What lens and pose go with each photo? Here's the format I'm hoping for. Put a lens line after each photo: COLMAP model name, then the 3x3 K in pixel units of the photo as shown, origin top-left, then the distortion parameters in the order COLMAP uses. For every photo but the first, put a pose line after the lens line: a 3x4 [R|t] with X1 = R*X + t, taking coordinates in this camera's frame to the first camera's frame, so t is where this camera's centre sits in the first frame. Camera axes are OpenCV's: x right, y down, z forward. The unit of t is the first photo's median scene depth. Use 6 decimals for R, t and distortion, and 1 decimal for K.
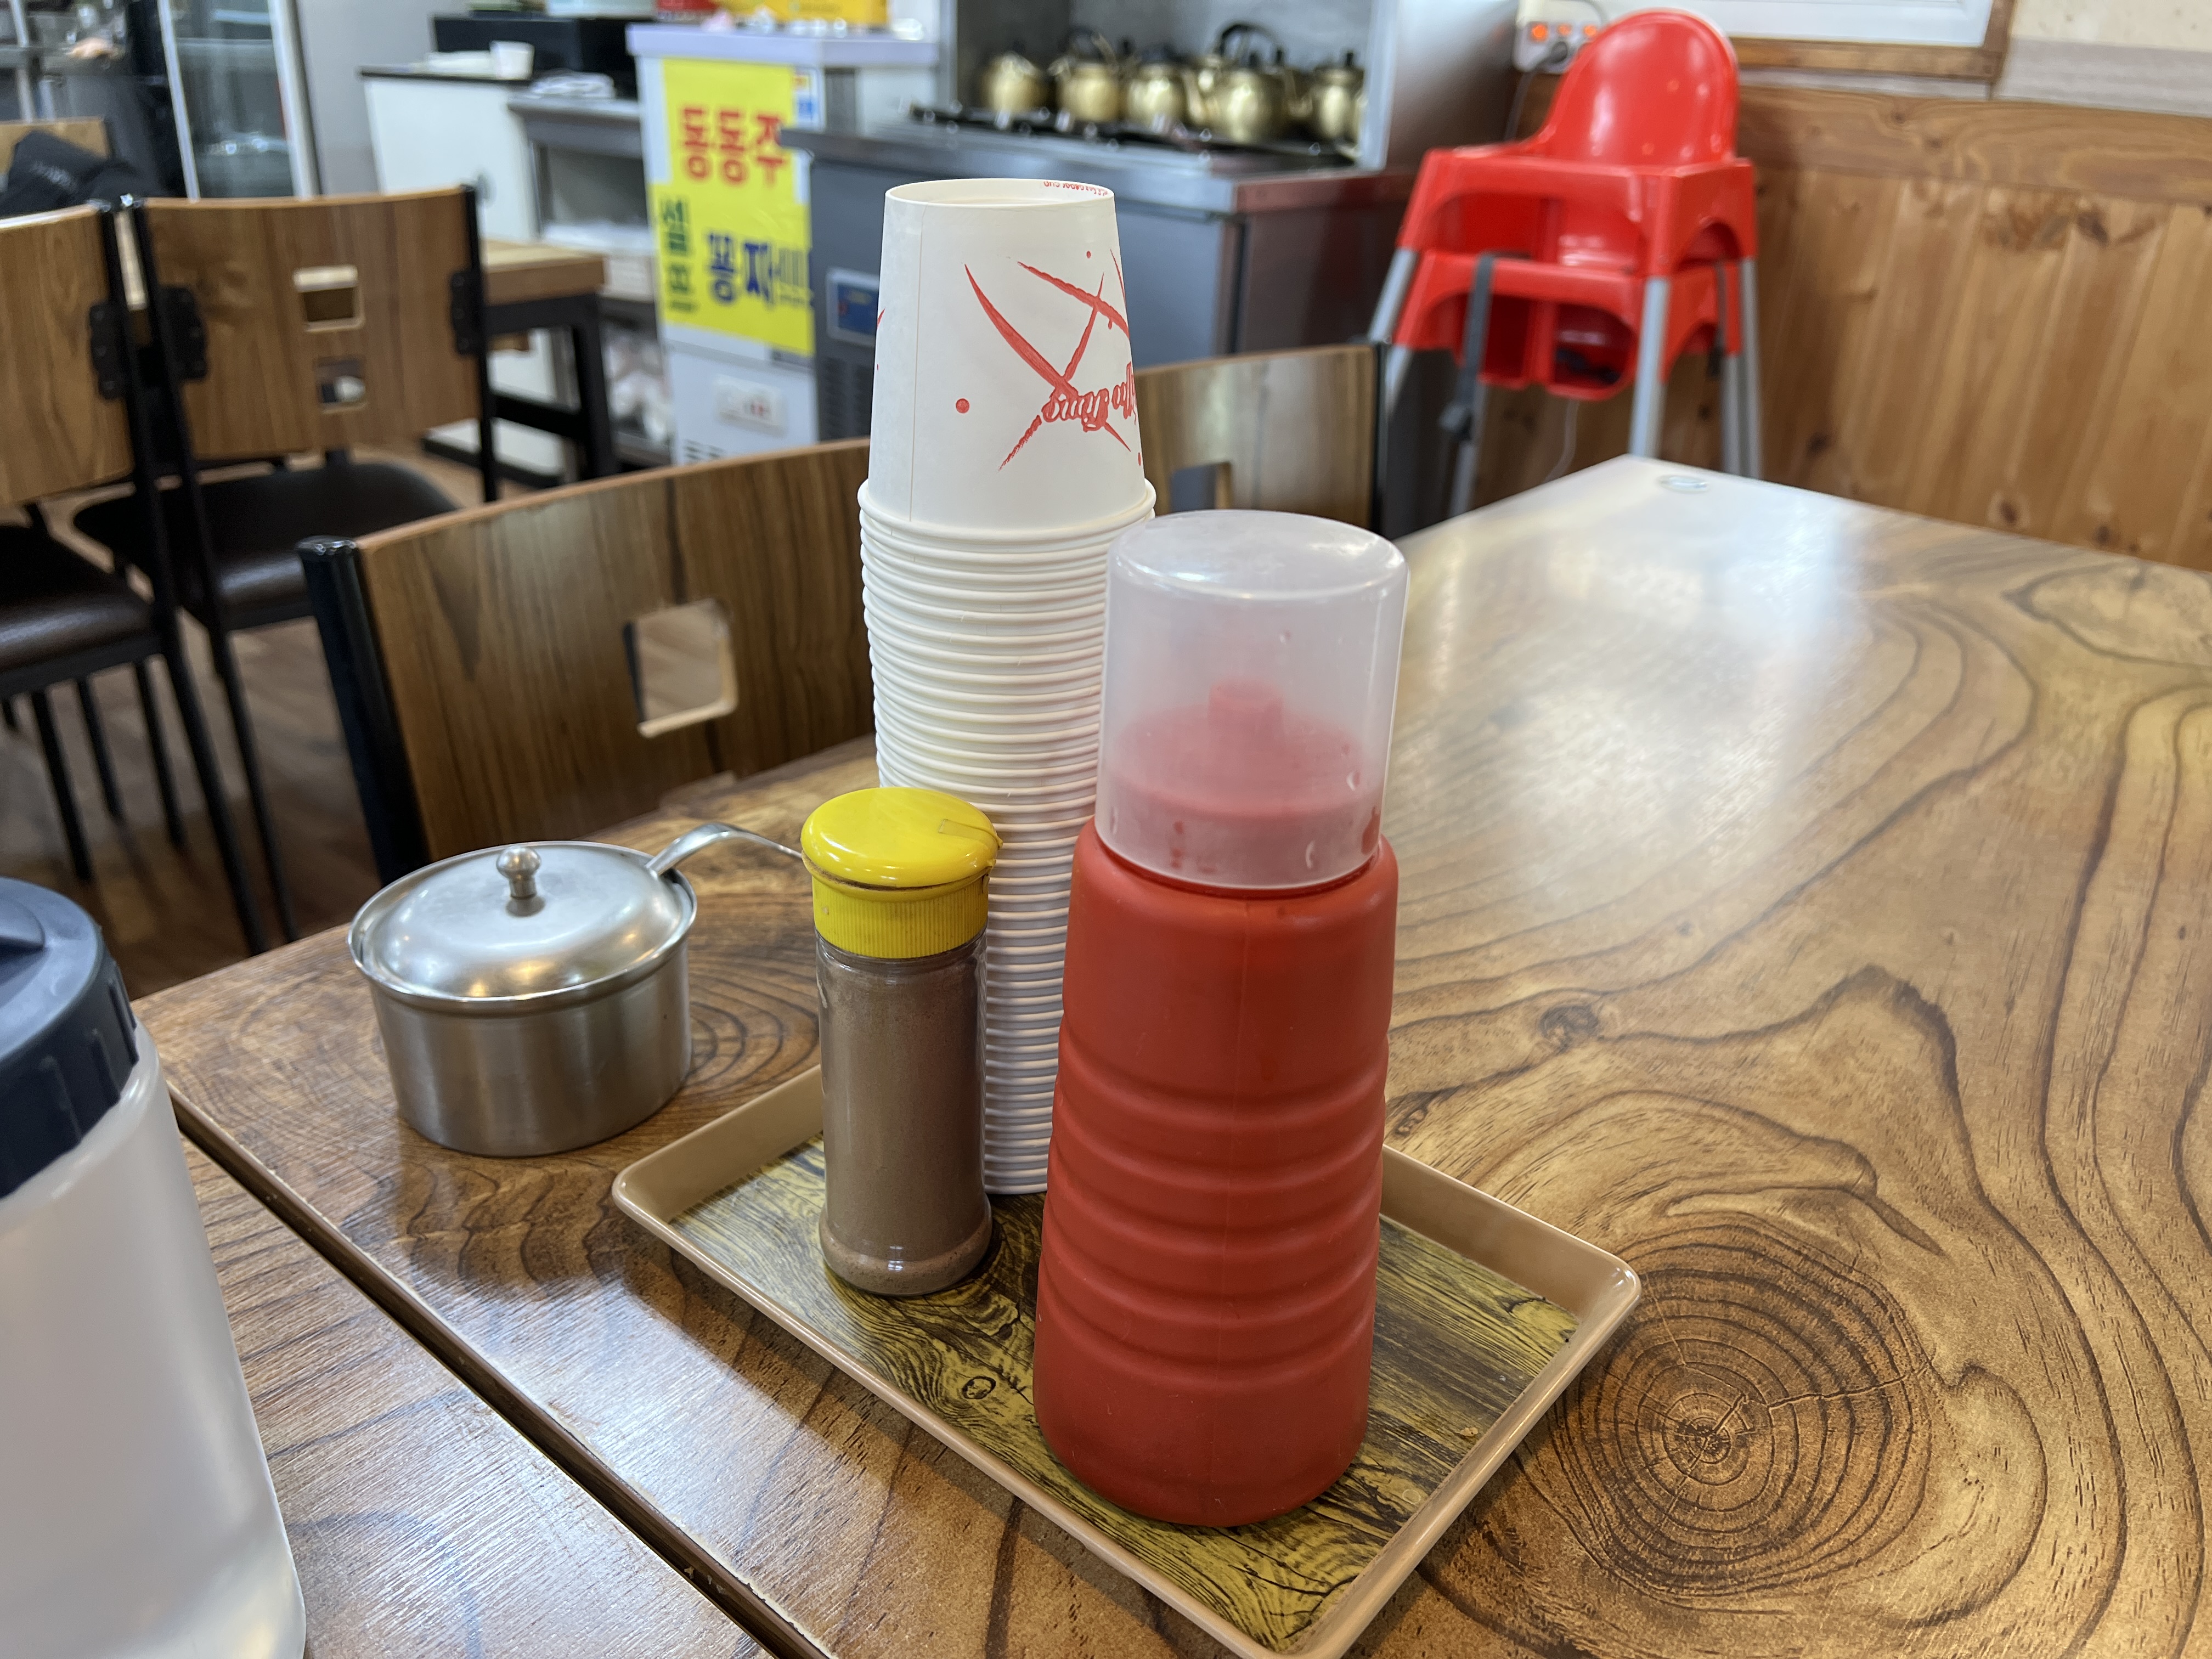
lens RADIAL K [[1693.9, 0, 1106.0], [0, 1693.9, 829.5], [0, 0, 1]] dist [-0.001943, -0.009598]
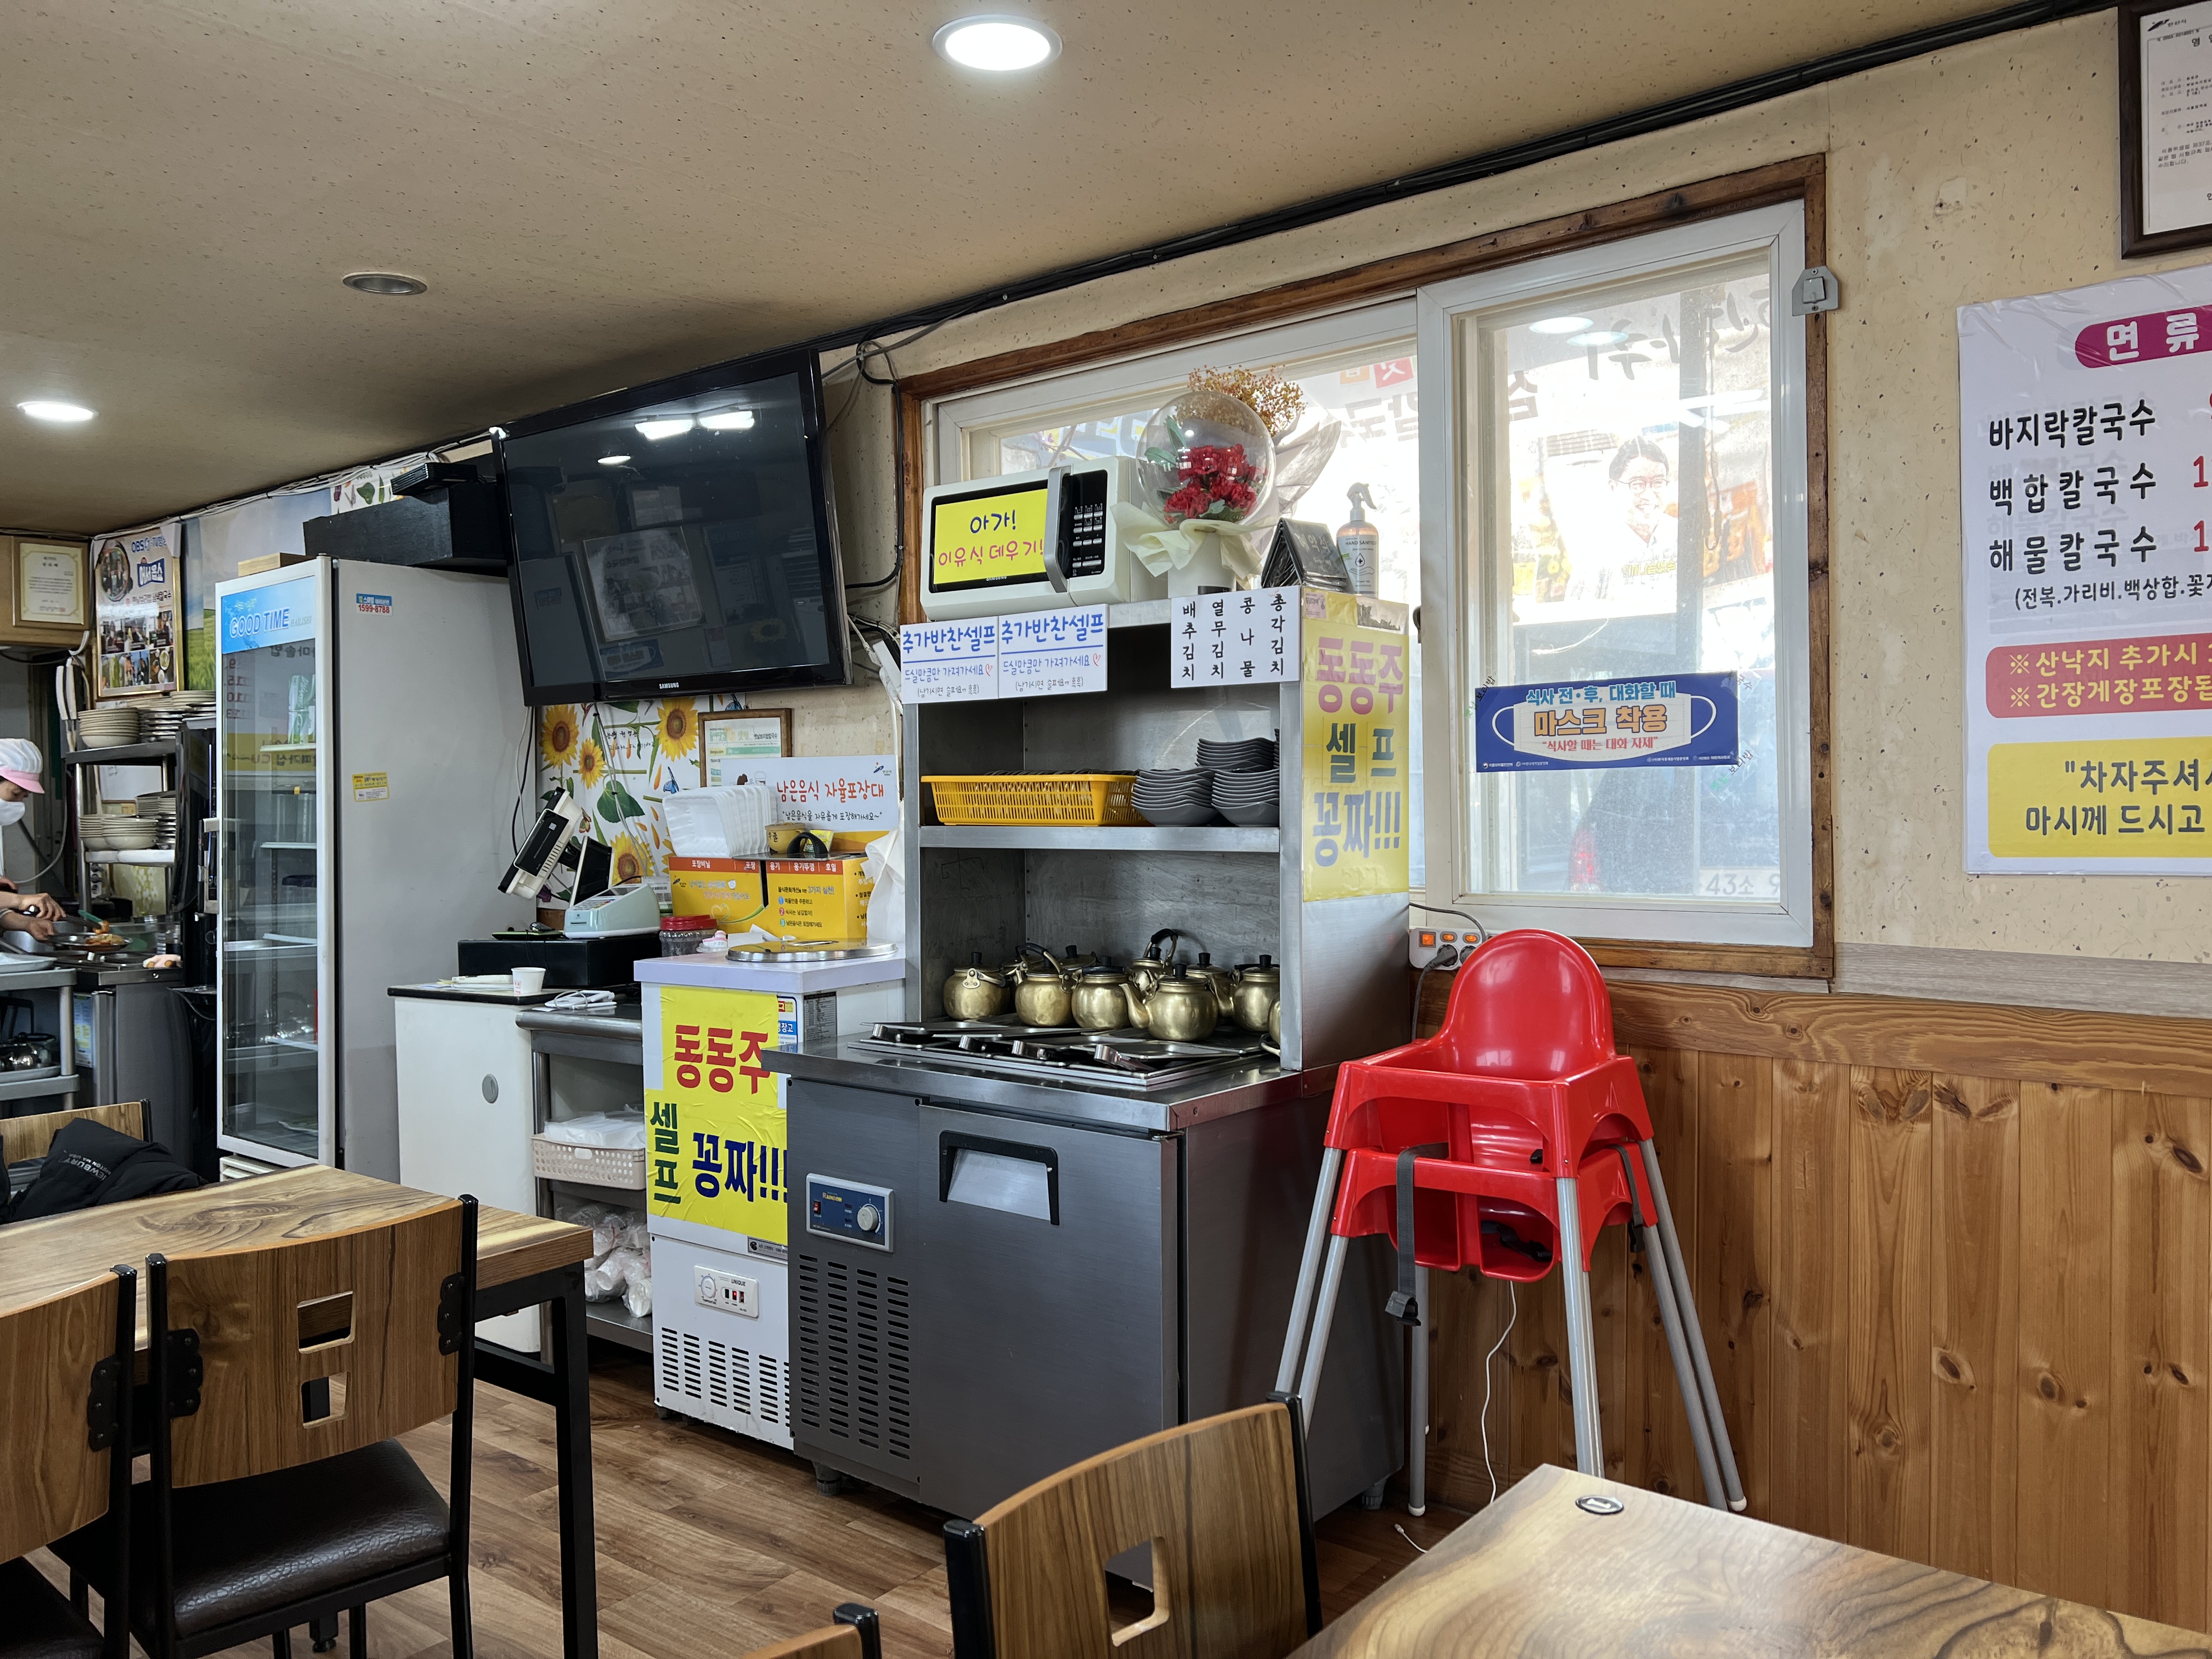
lens RADIAL K [[1653.5, 0, 1097.7], [0, 1653.5, 822.0], [0, 0, 1]] dist [0.052132, -0.058269]
pose [[0.998386, -0.053793, 0.018210, 0.017568], [0.056447, 0.904666, -0.422366, -0.088232], [0.006246, 0.422712, 0.906242, -0.060920]]
